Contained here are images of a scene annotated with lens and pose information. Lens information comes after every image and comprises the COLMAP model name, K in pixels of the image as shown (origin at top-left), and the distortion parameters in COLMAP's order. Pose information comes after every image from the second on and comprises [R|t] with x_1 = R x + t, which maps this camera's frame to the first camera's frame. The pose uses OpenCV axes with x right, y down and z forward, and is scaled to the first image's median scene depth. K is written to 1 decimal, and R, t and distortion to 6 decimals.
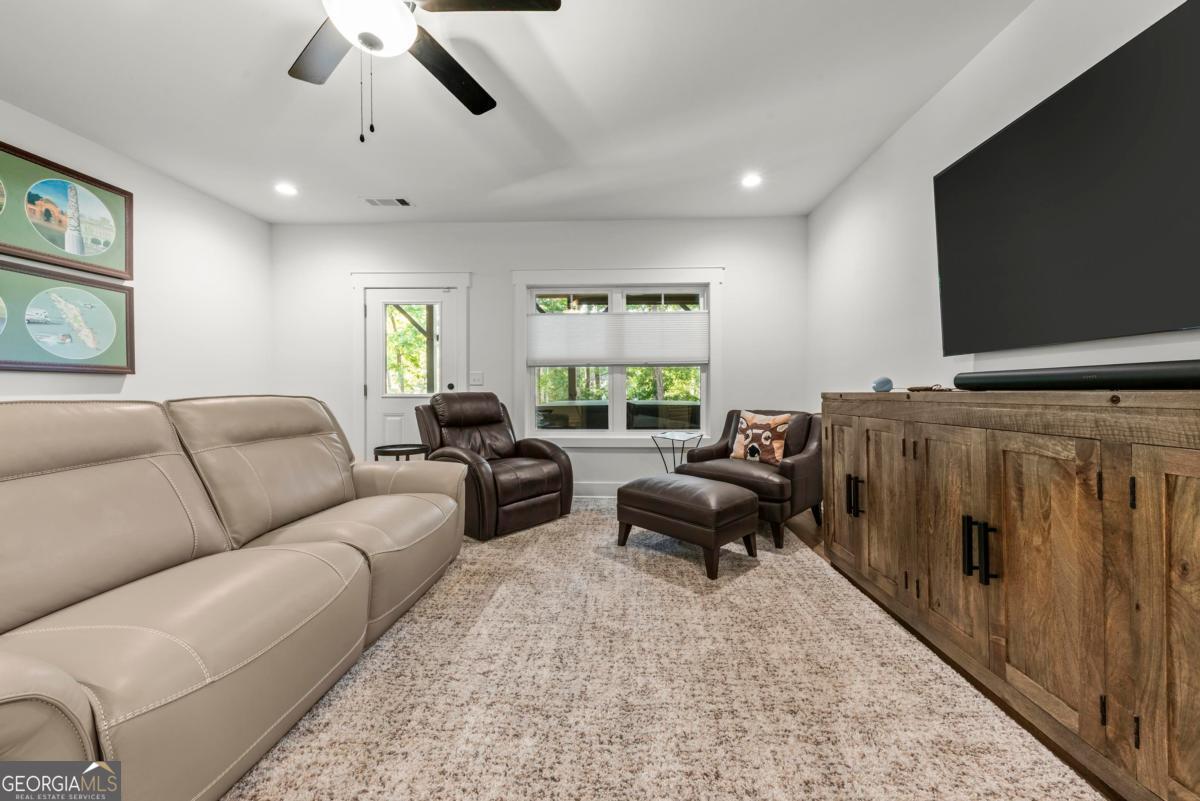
lens RADIAL K [[427.1, 0, 617.7], [0, 427.1, 393.0], [0, 0, 1]] dist [0.000962, -0.000267]
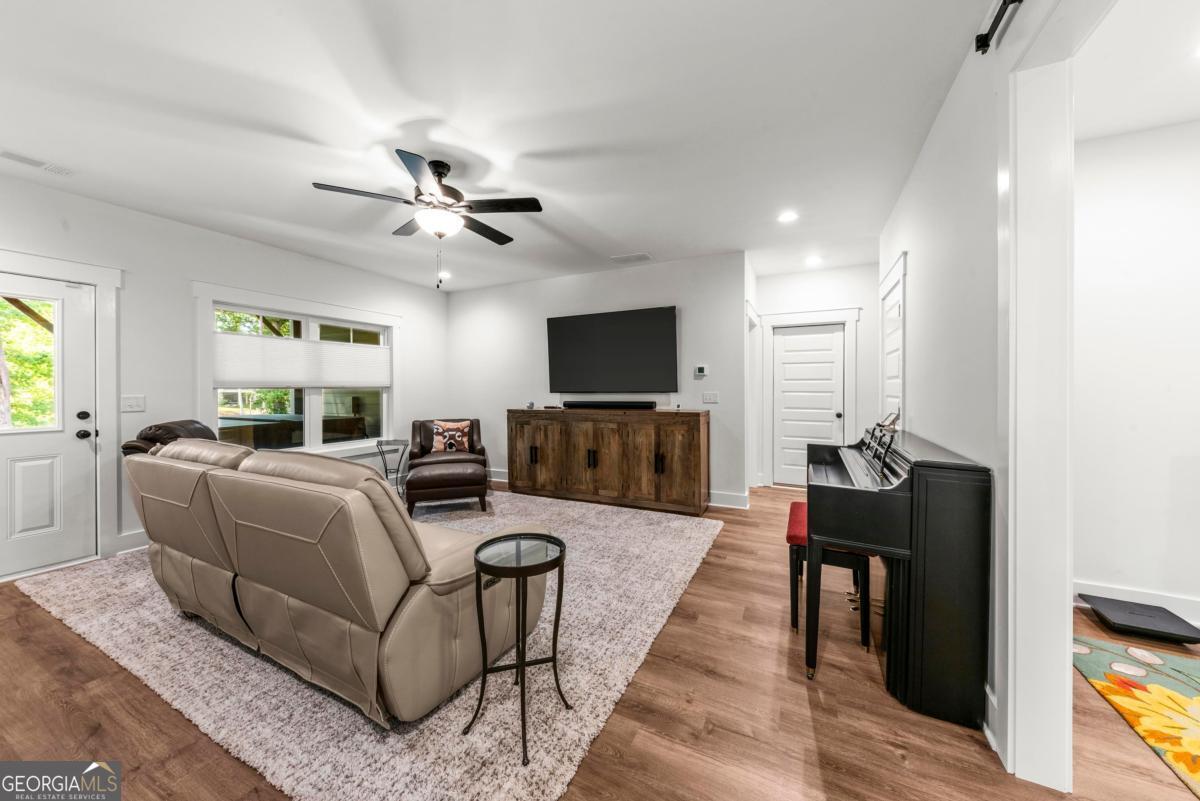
lens RADIAL K [[414.8, 0, 594.6], [0, 414.8, 392.9], [0, 0, 1]] dist [0.000043, -0.000025]
pose [[0.426581, -0.007266, 0.904420, -1.069713], [0.006091, 0.999968, 0.005161, -0.082216], [-0.904429, 0.003307, 0.426612, -0.197431]]
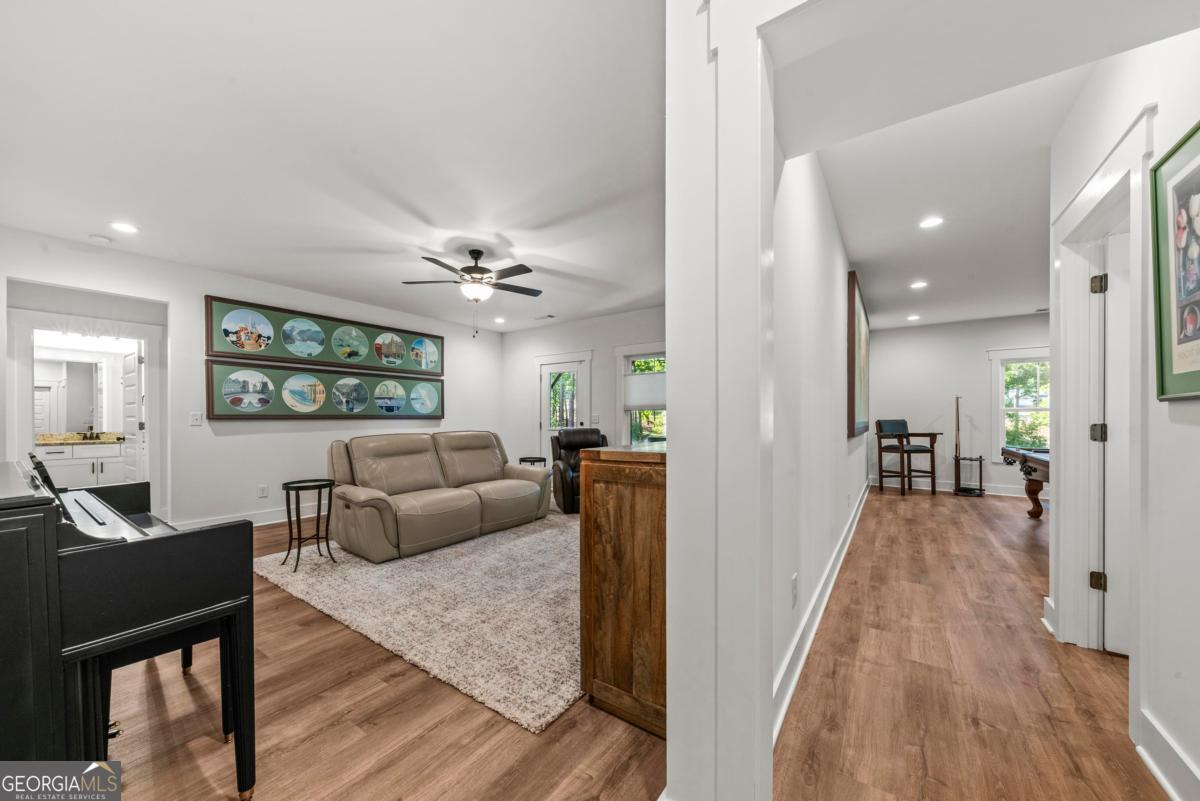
lens RADIAL K [[423.2, 0, 599.1], [0, 423.2, 419.5], [0, 0, 1]] dist [0.000438, -0.000099]
pose [[0.834565, -0.000184, -0.550909, 0.837464], [-0.003157, 0.999982, -0.005118, -0.038496], [0.550900, 0.006011, 0.834549, -0.425228]]
